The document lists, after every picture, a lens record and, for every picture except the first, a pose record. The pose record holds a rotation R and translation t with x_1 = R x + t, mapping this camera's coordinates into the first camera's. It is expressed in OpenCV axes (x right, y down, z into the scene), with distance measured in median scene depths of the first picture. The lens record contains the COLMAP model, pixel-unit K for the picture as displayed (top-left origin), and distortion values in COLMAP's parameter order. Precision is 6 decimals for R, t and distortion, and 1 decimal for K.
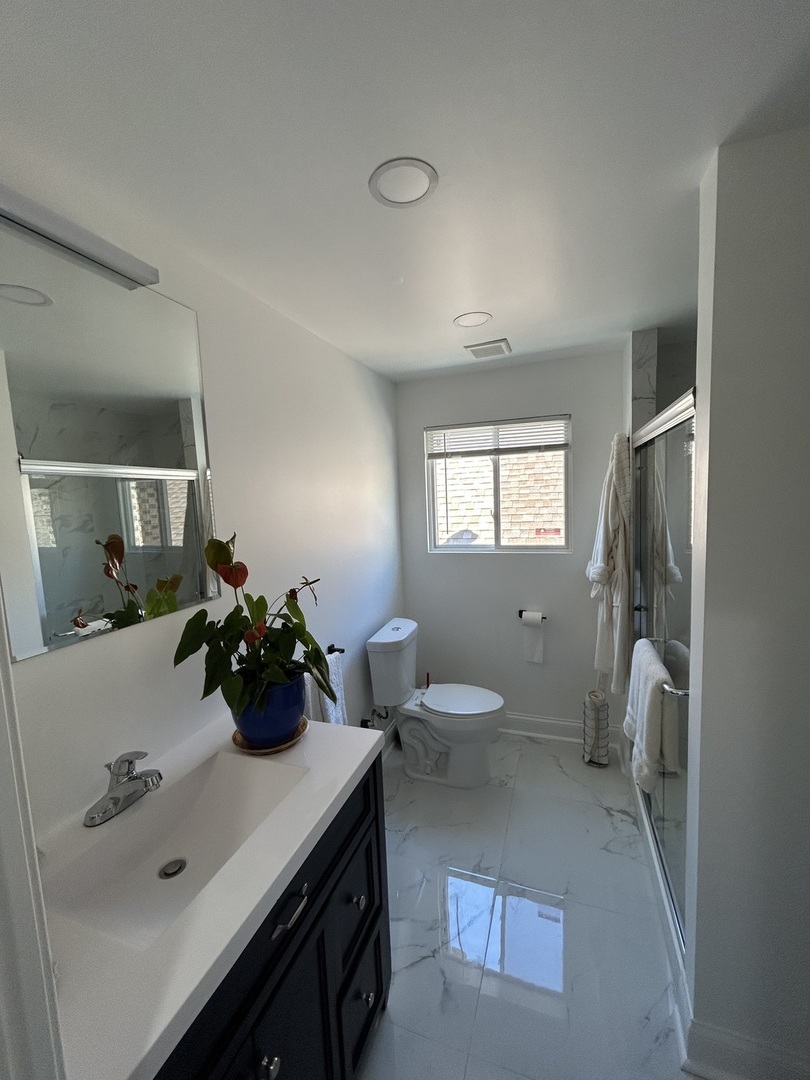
lens RADIAL K [[436.9, 0, 406.3], [0, 436.9, 542.2], [0, 0, 1]] dist [-0.003842, 0.000143]
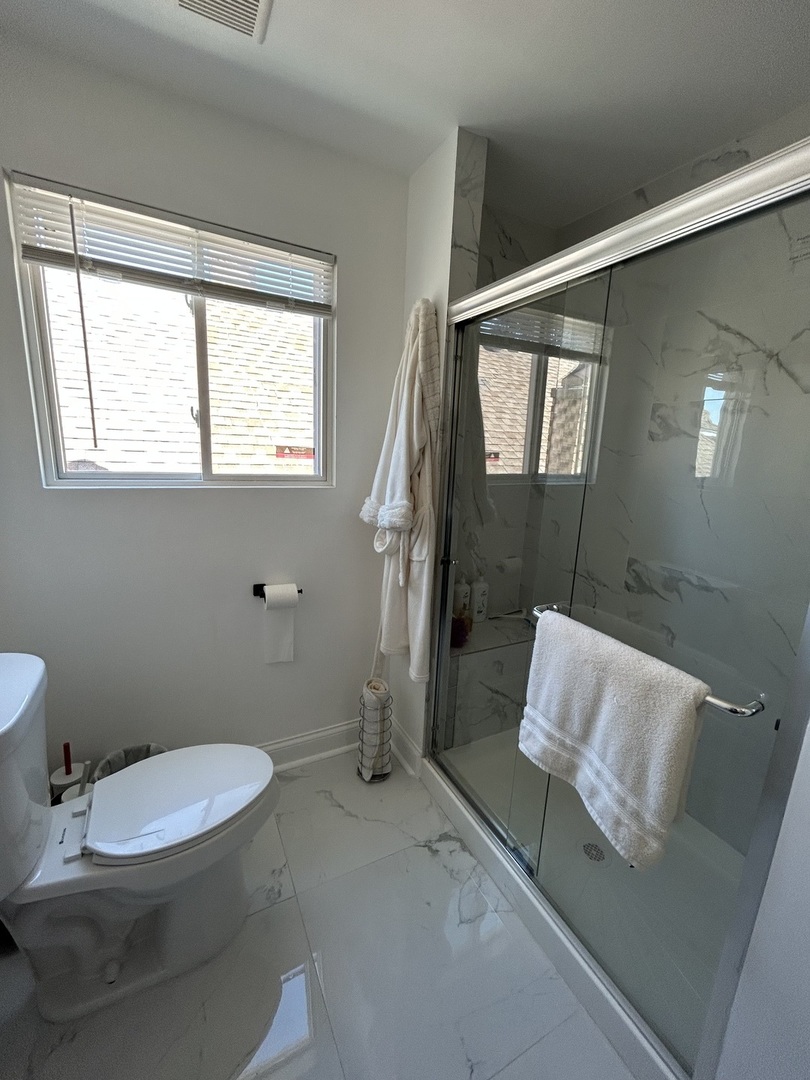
lens RADIAL K [[436.9, 0, 406.9], [0, 436.9, 539.7], [0, 0, 1]] dist [-0.003842, 0.000143]
pose [[0.670858, -0.085047, 0.736693, -0.036518], [0.000770, 0.993482, 0.113991, 0.029913], [-0.741586, -0.075905, 0.666550, 0.497728]]
